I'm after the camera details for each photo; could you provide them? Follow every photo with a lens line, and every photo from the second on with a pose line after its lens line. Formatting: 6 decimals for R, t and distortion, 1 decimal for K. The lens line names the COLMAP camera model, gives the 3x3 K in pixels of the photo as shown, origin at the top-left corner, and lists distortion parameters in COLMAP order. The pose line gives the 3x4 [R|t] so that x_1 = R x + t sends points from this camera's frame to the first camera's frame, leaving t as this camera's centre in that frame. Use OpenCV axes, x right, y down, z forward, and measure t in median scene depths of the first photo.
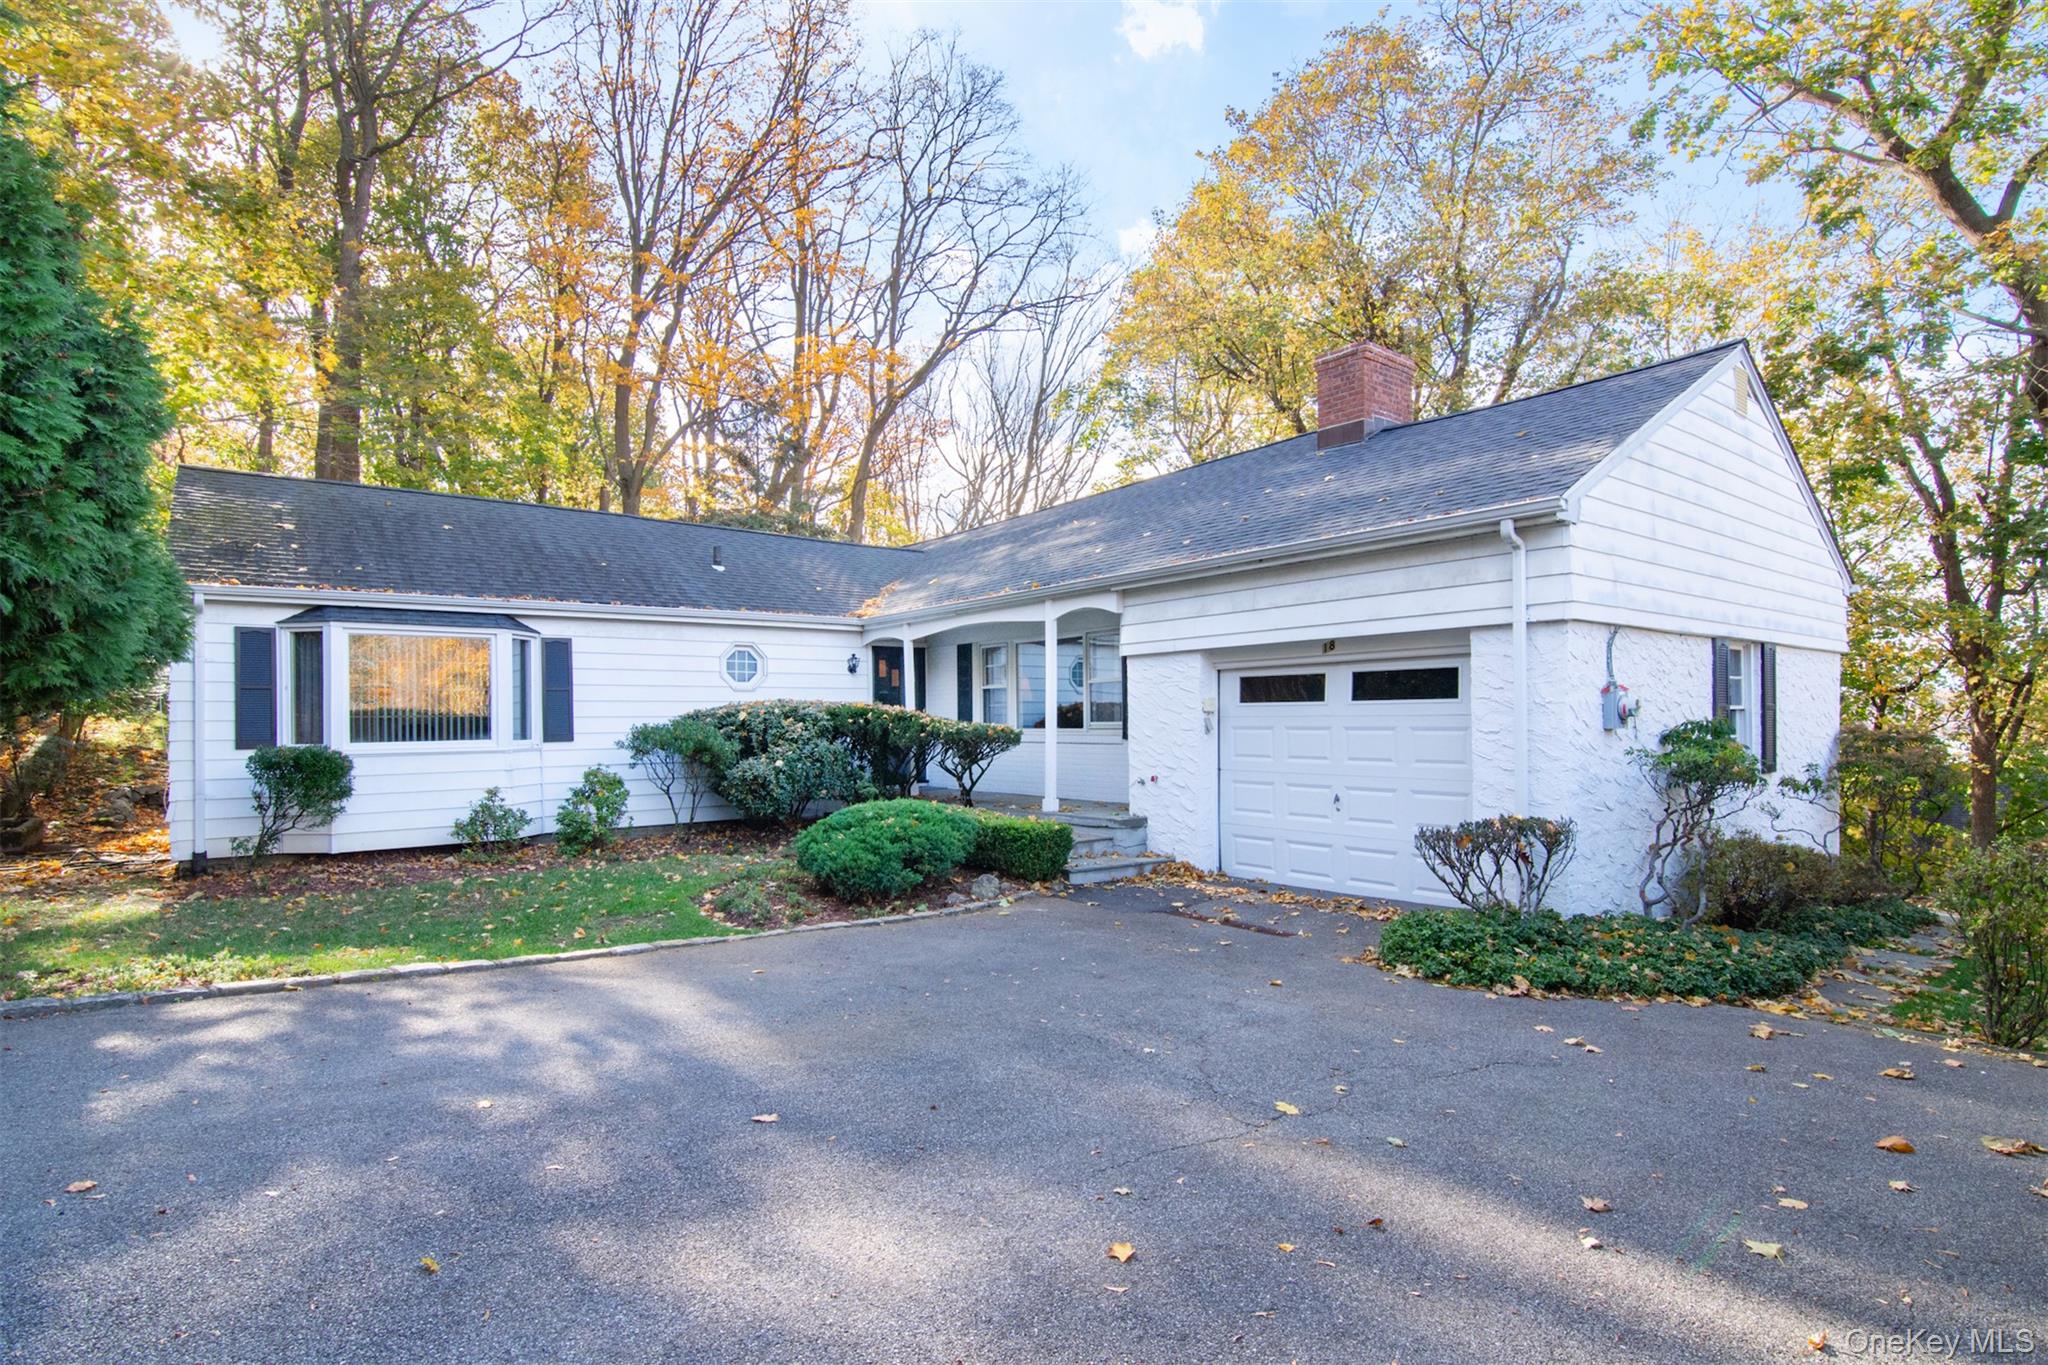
lens RADIAL K [[1012.9, 0, 1010.7], [0, 1012.9, 732.1], [0, 0, 1]] dist [0.024628, -0.025951]
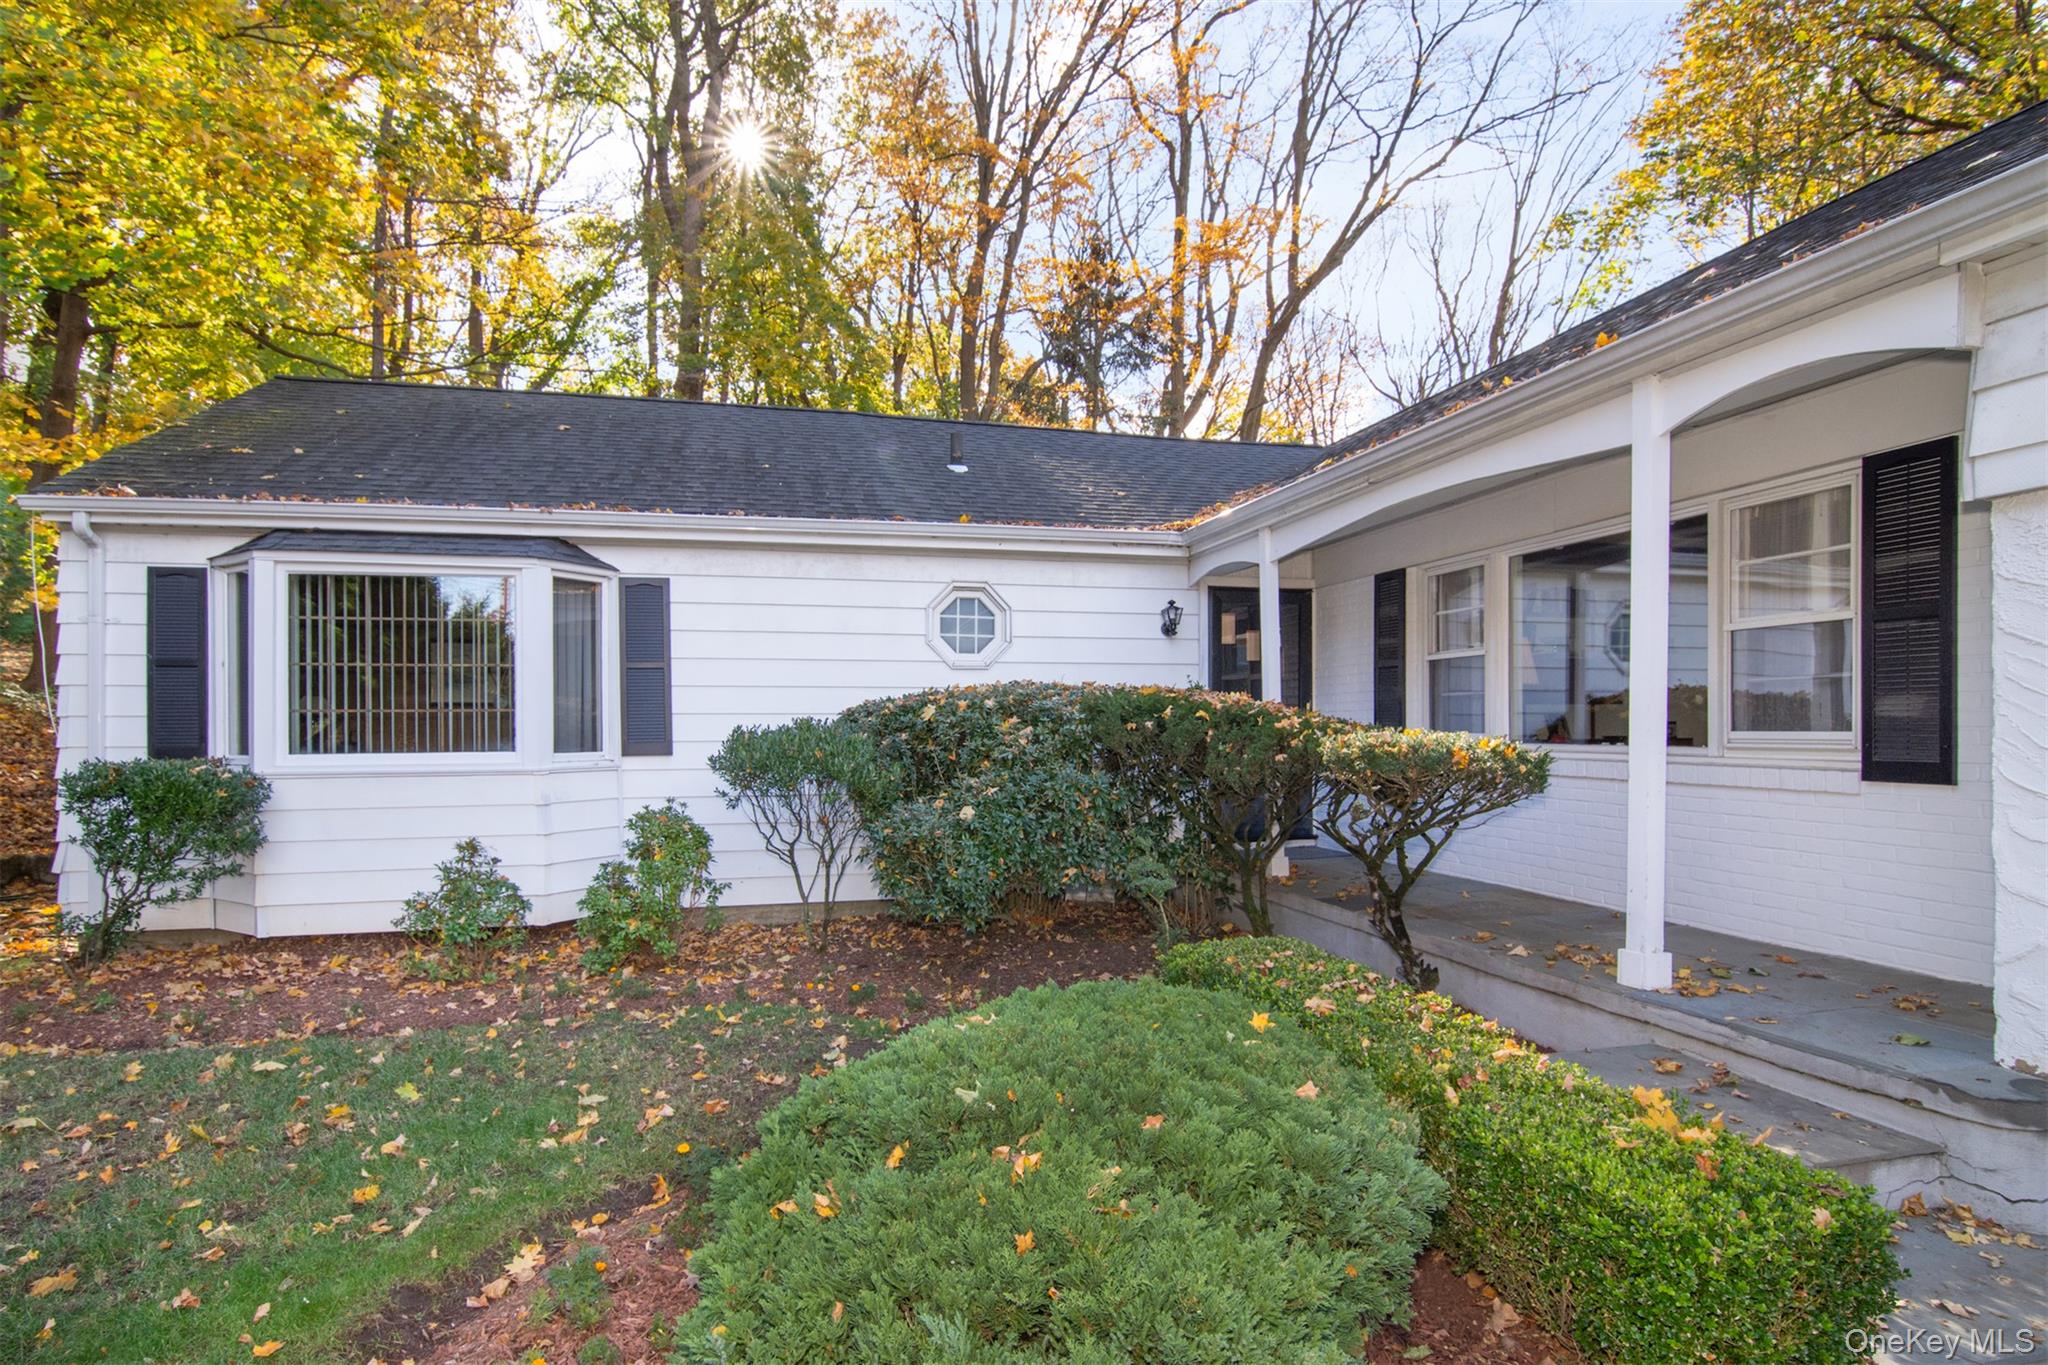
lens RADIAL K [[1012.9, 0, 1010.7], [0, 1012.9, 732.1], [0, 0, 1]] dist [0.024628, -0.025951]
pose [[0.919359, 0.011507, -0.393252, -0.022727], [-0.011501, 0.999931, 0.002373, -0.007814], [0.393252, 0.002341, 0.919428, 0.539478]]
